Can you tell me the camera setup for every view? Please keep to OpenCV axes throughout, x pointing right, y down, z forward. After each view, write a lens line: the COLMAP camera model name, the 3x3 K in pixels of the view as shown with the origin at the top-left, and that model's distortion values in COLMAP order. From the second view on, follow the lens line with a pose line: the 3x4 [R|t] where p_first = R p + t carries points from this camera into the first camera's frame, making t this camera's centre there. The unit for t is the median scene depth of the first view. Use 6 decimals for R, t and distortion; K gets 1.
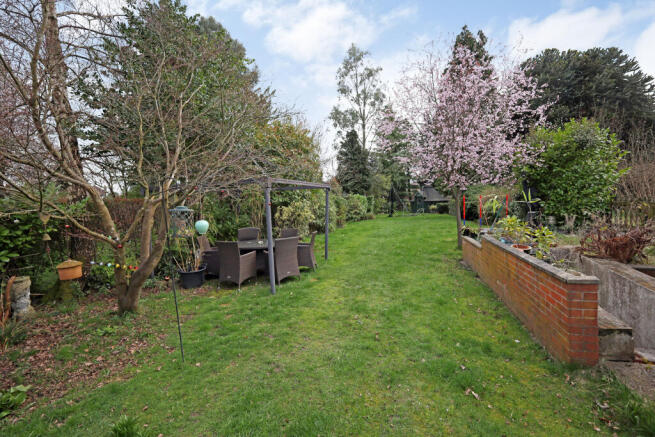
lens RADIAL K [[282.6, 0, 328.0], [0, 282.6, 215.5], [0, 0, 1]] dist [-0.003194, -0.000374]
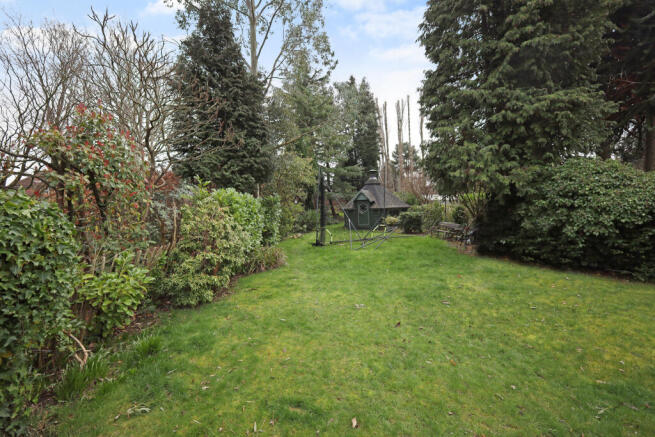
lens RADIAL K [[282.6, 0, 327.1], [0, 282.6, 216.8], [0, 0, 1]] dist [-0.003194, -0.000374]
pose [[0.943556, -0.010524, 0.331046, 0.091878], [0.014181, 0.999862, -0.008635, -0.036437], [-0.330909, 0.012842, 0.943575, 0.598468]]
